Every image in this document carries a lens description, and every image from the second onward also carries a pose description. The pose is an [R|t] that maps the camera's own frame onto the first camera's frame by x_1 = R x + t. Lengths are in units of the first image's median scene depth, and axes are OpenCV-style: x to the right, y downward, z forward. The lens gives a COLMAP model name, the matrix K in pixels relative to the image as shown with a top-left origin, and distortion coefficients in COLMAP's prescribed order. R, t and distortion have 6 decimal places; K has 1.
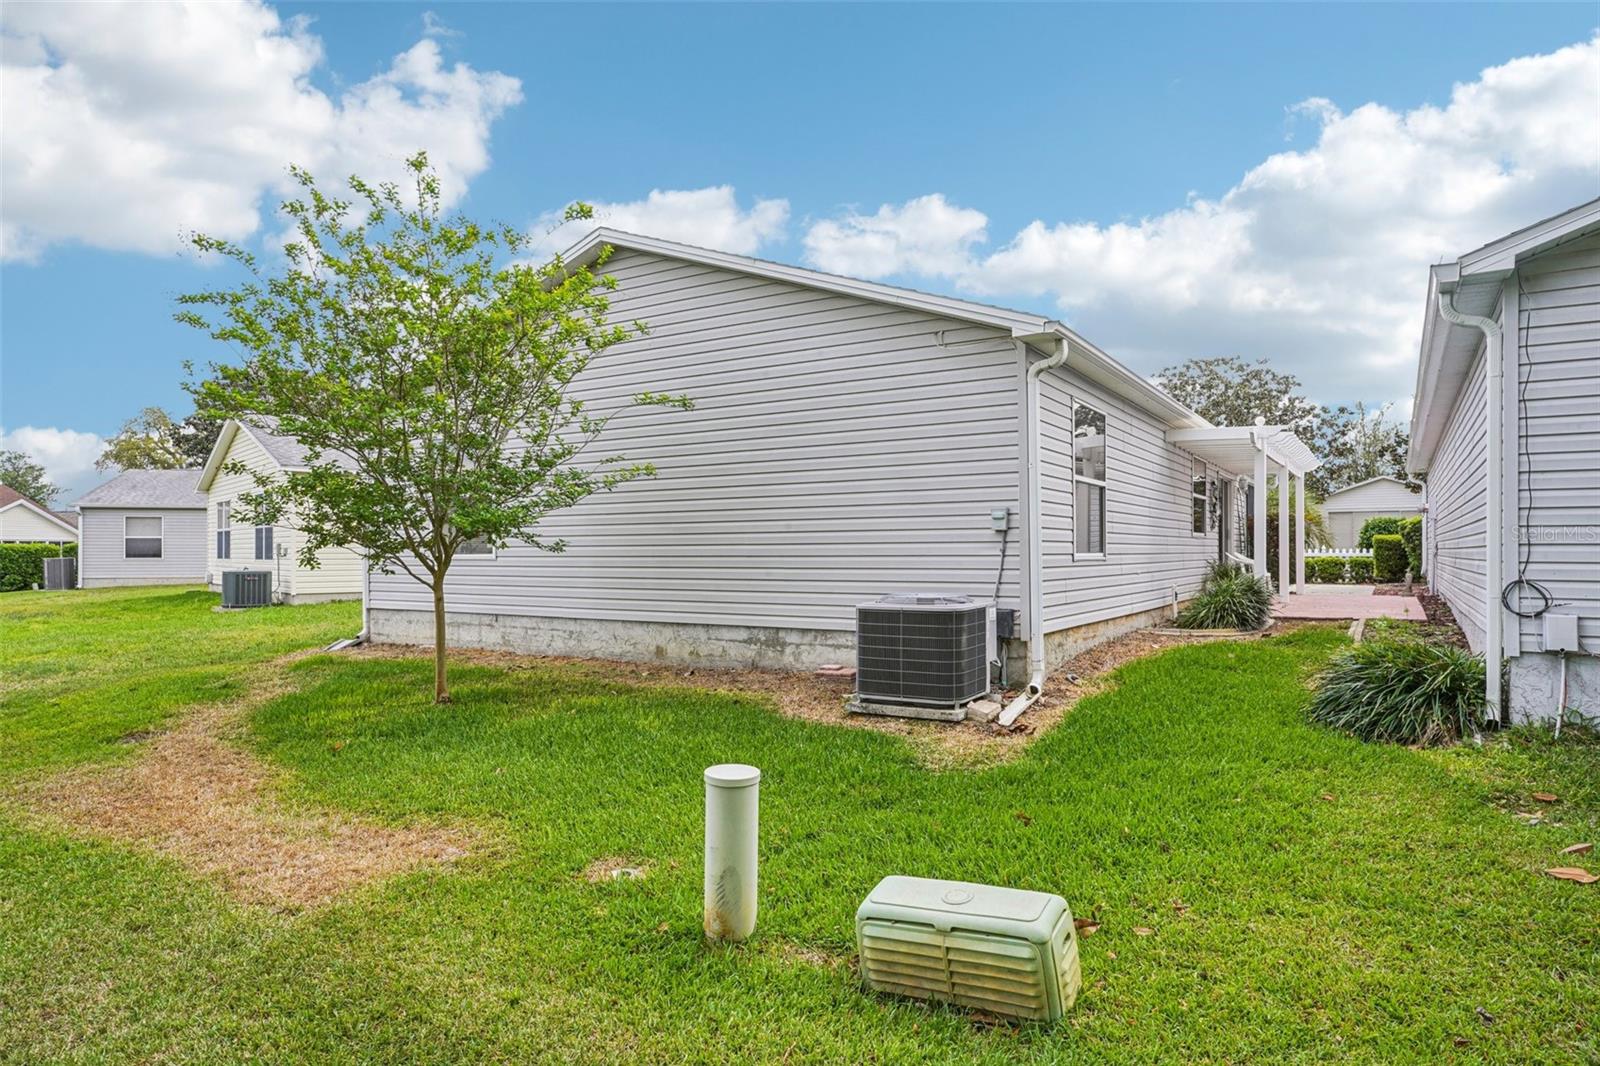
lens RADIAL K [[969.3, 0, 804.9], [0, 969.3, 544.5], [0, 0, 1]] dist [-0.003410, -0.000253]
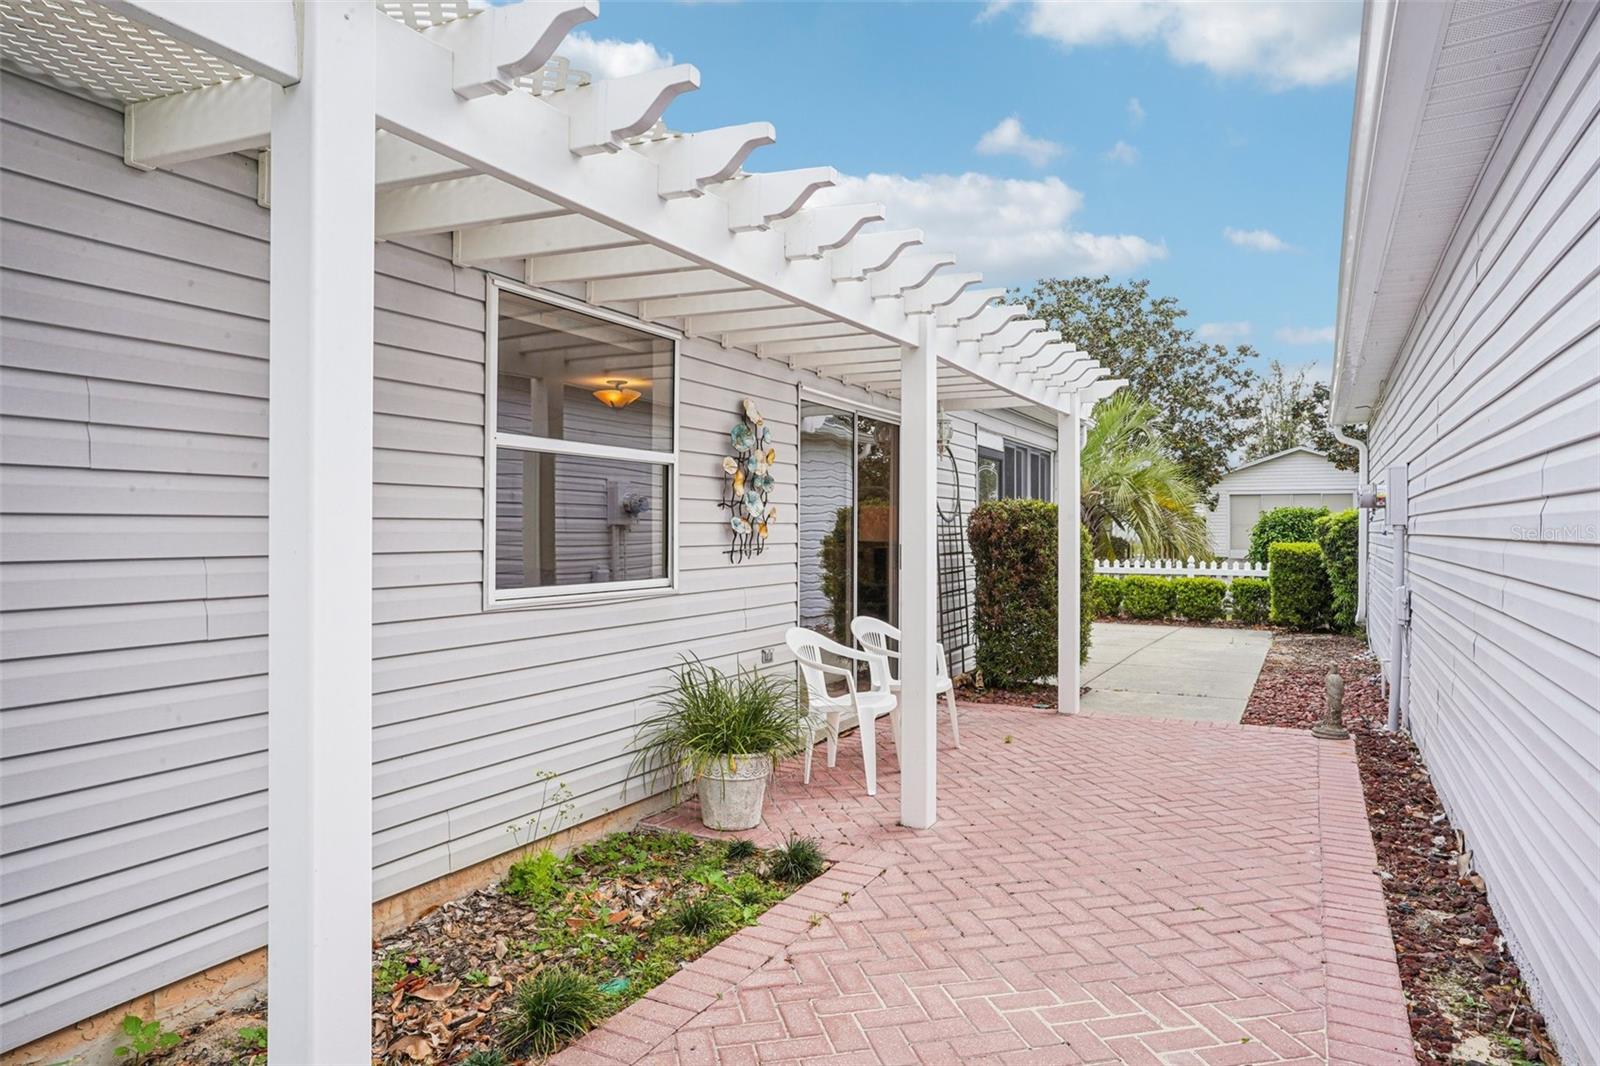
lens RADIAL K [[982.2, 0, 791.9], [0, 982.2, 526.4], [0, 0, 1]] dist [-0.030767, -0.002359]
pose [[0.998681, 0.004636, 0.051125, 0.327887], [-0.004891, 0.999976, 0.004860, -0.021977], [-0.051101, -0.005103, 0.998680, 0.527367]]
